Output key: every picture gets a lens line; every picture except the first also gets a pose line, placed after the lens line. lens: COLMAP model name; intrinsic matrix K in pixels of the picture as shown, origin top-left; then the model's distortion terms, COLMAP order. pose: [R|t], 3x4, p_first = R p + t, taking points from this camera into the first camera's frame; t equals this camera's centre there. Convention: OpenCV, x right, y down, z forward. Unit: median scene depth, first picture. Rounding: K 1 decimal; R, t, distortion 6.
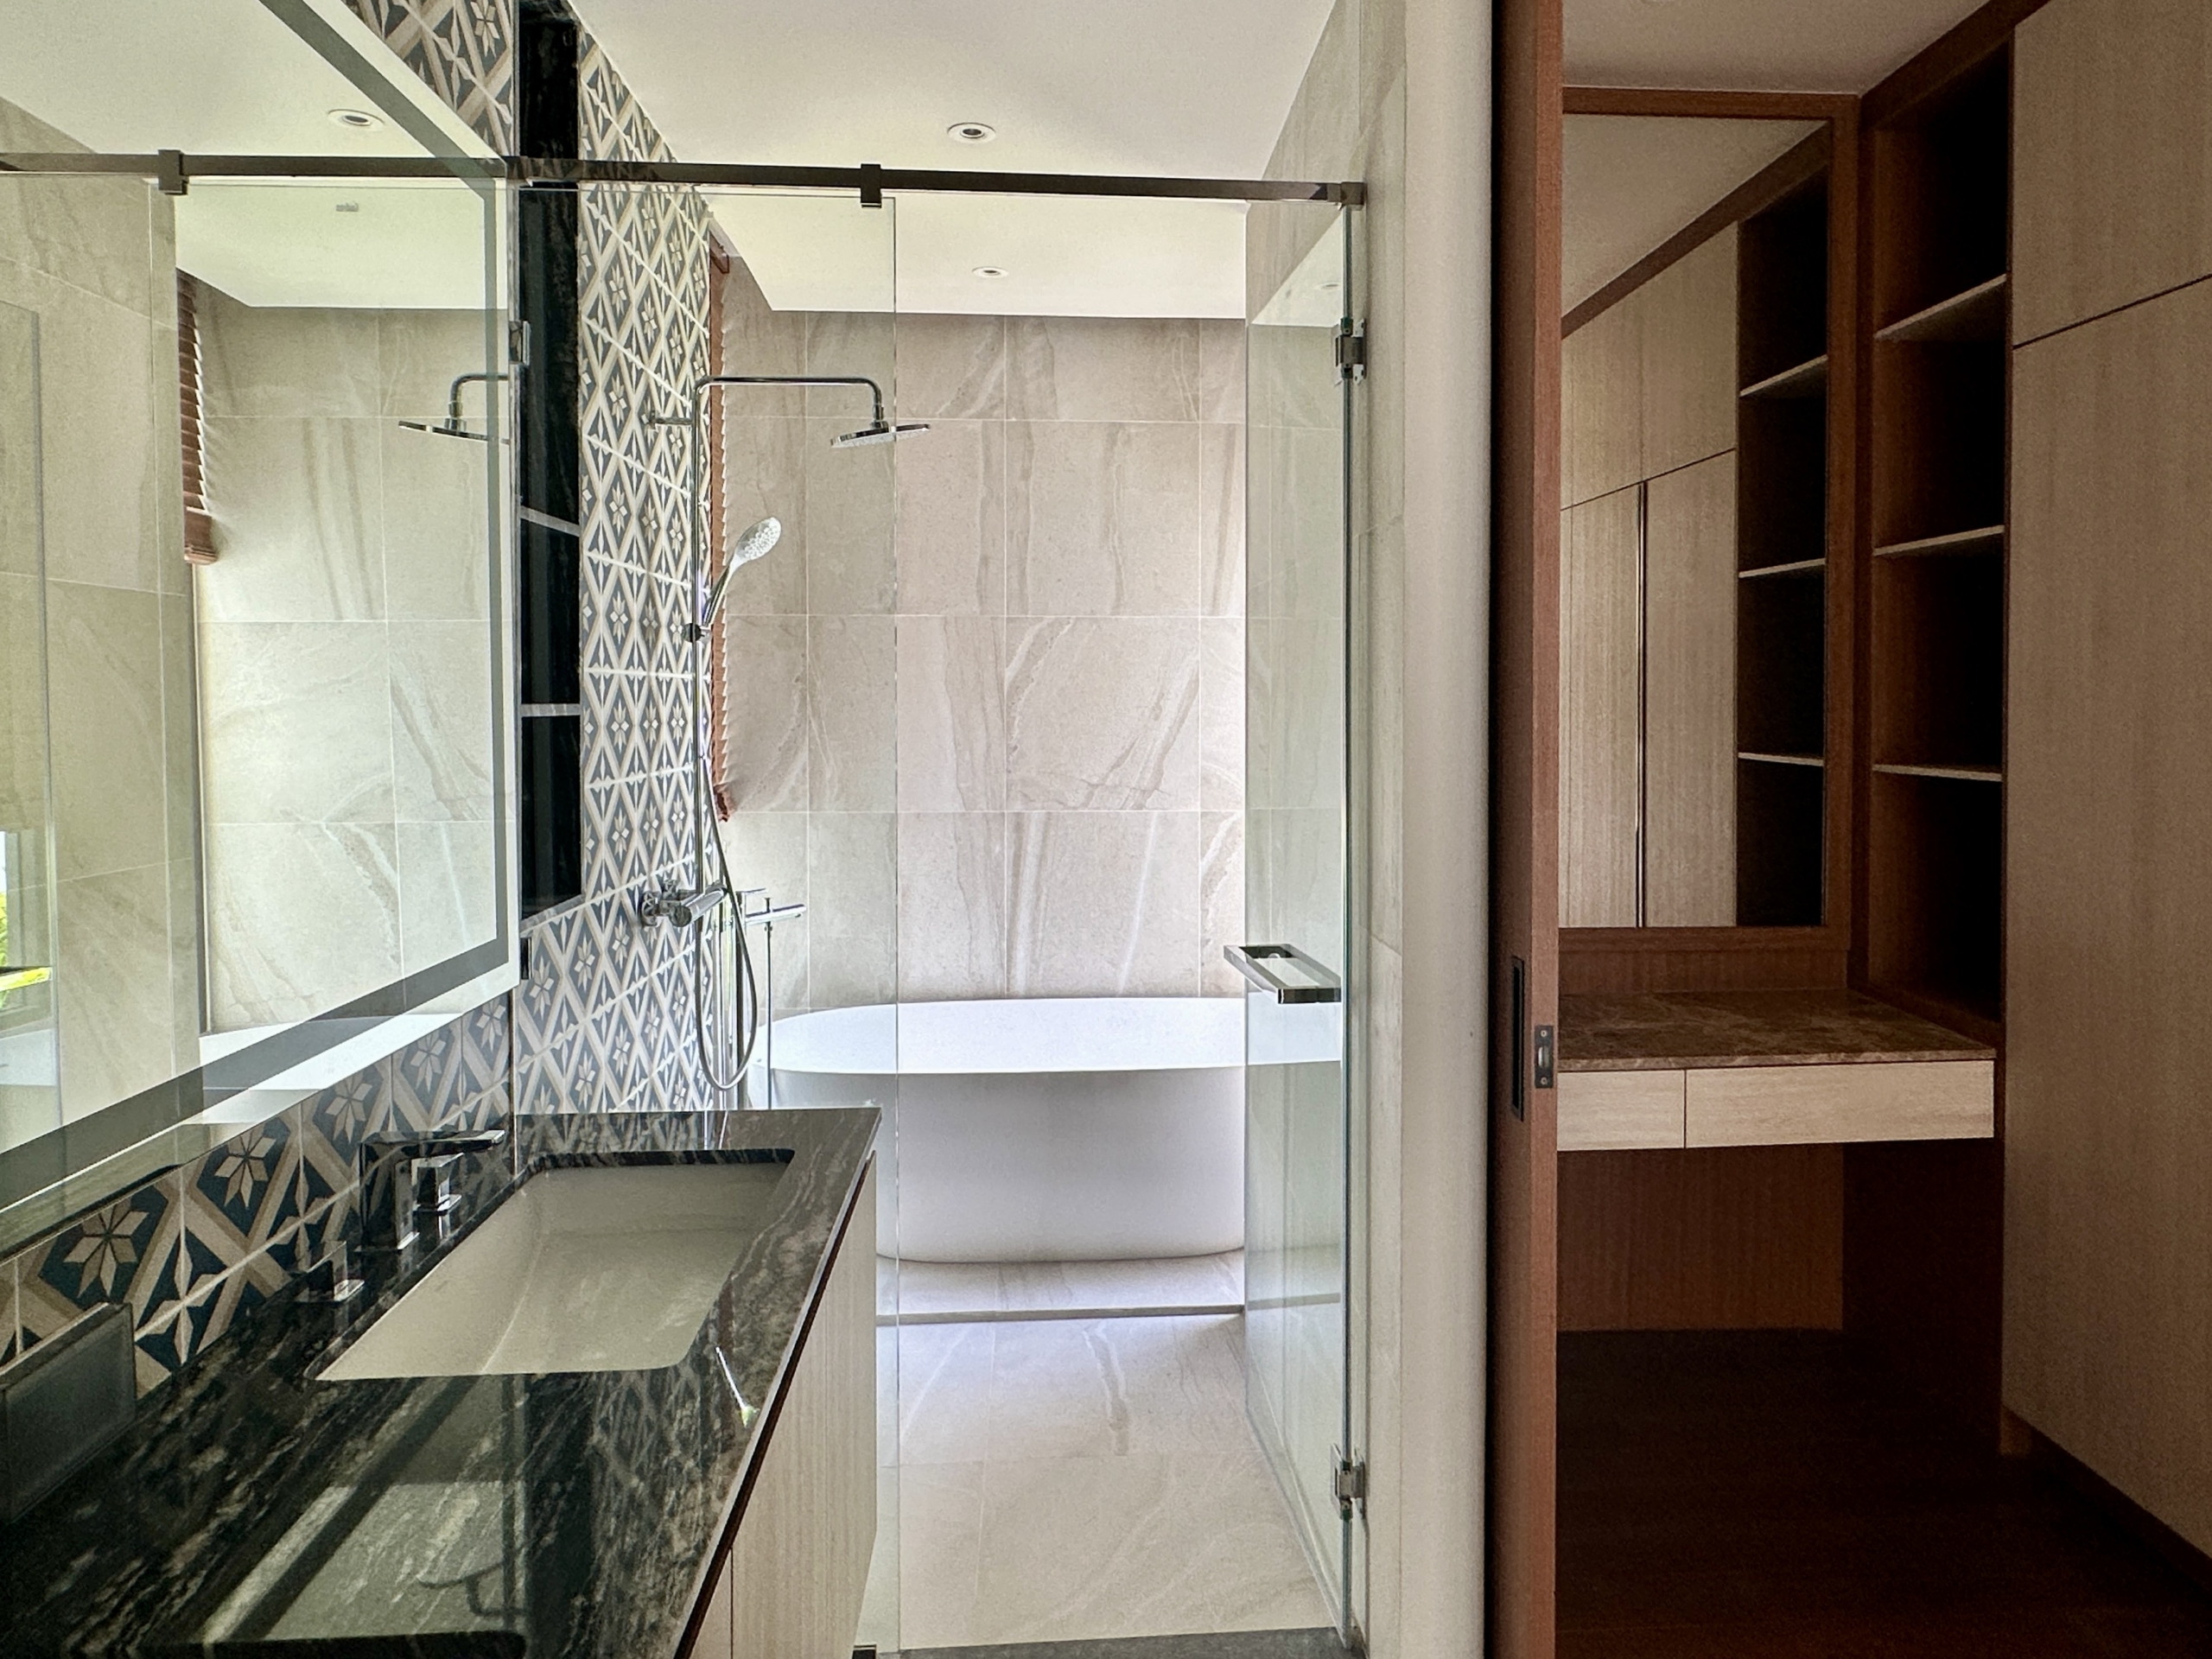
lens RADIAL K [[1196.5, 0, 1140.4], [0, 1196.5, 710.6], [0, 0, 1]] dist [-0.001066, 0.000664]
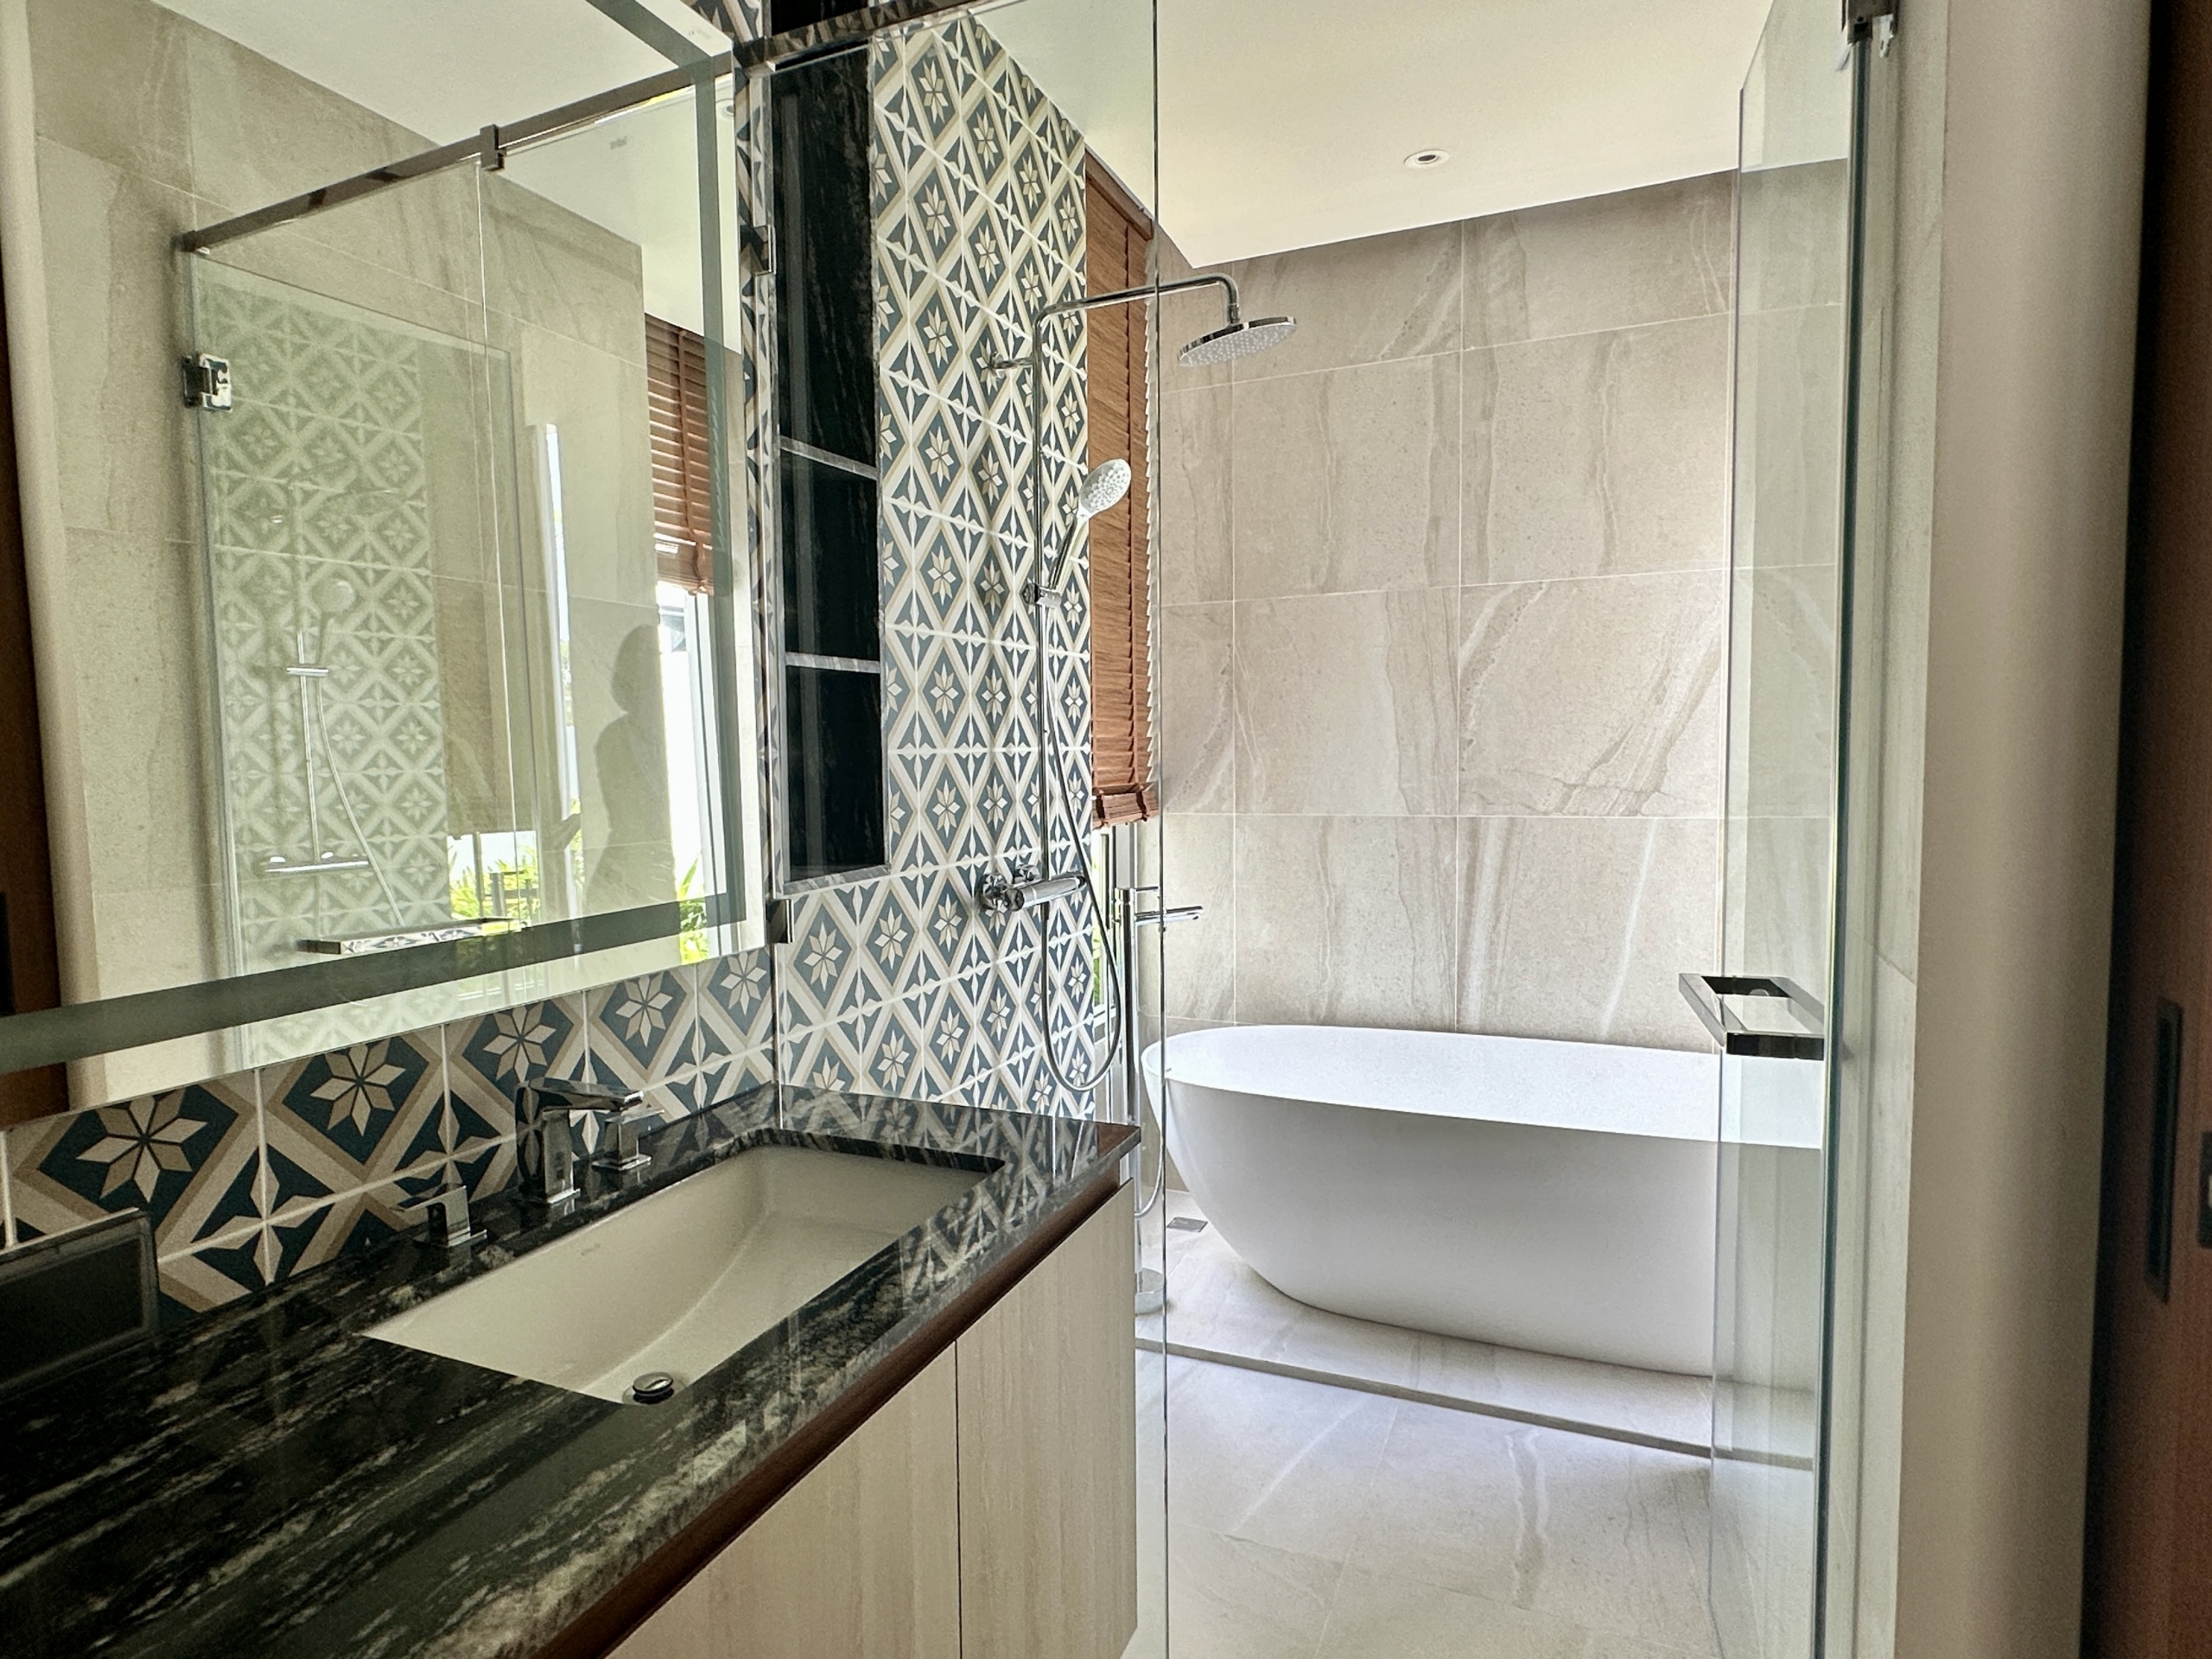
lens RADIAL K [[1186.8, 0, 1101.1], [0, 1186.8, 834.5], [0, 0, 1]] dist [-0.001805, -0.000086]
pose [[0.882153, 0.011651, -0.470819, 0.098586], [0.021124, 0.997709, 0.064269, 0.060384], [0.470490, -0.066641, 0.879886, 0.215732]]
